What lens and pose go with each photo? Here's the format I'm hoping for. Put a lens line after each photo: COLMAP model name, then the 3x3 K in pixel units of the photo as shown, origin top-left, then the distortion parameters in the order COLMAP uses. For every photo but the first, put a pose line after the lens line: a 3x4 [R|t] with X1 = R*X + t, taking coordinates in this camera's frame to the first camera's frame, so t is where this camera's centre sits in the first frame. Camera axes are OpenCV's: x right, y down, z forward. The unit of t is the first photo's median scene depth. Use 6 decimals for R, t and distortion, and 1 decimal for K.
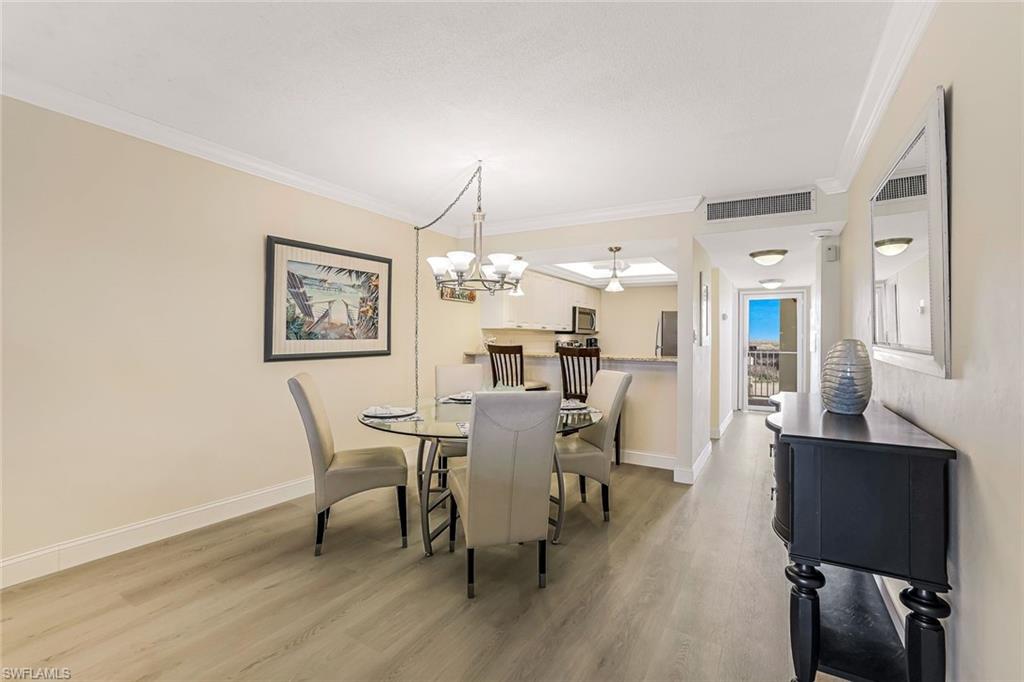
lens RADIAL K [[450.2, 0, 514.5], [0, 450.2, 336.5], [0, 0, 1]] dist [-0.052761, 0.023649]
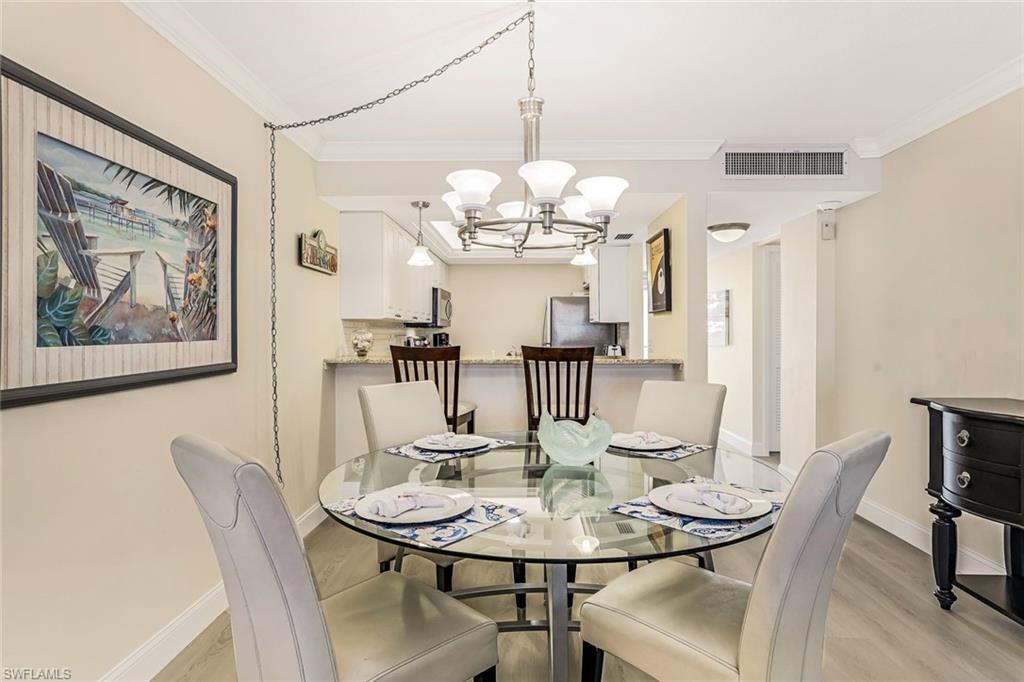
lens RADIAL K [[560.6, 0, 517.4], [0, 560.6, 333.7], [0, 0, 1]] dist [-0.023056, 0.015922]
pose [[0.869247, -0.014027, 0.494179, -0.342915], [0.011639, 0.999901, 0.007909, -0.002328], [-0.494241, -0.001122, 0.869324, 0.345915]]
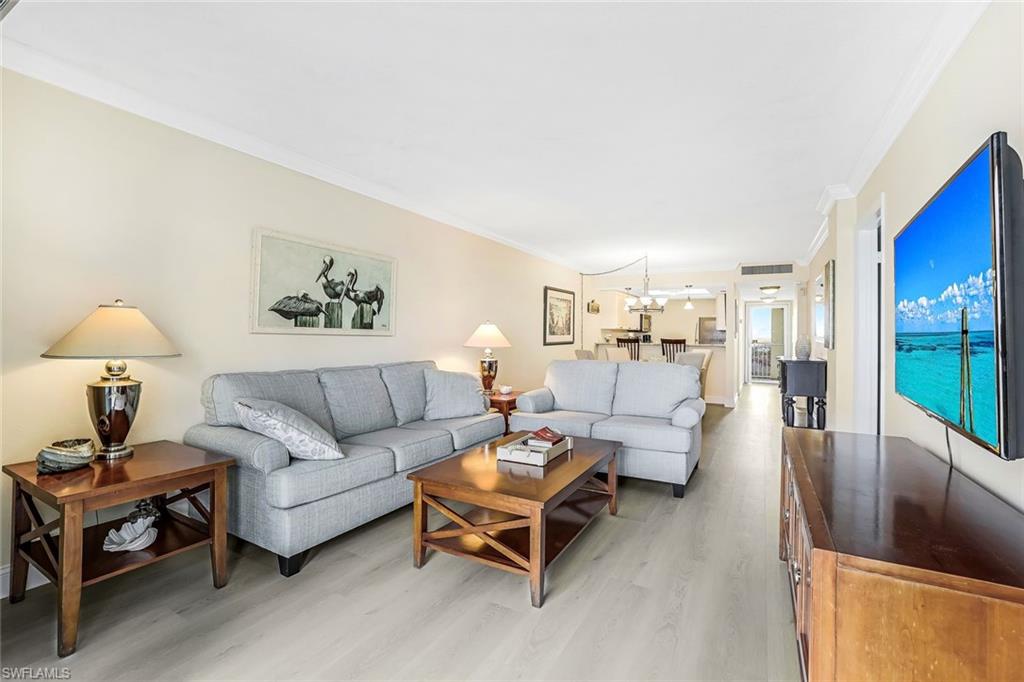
lens RADIAL K [[450.2, 0, 514.5], [0, 450.2, 336.5], [0, 0, 1]] dist [-0.052761, 0.023649]
pose [[0.999622, -0.002416, 0.027371, -0.635226], [0.002292, 0.999987, 0.004575, 0.002923], [-0.027382, -0.004510, 0.999615, -0.958413]]
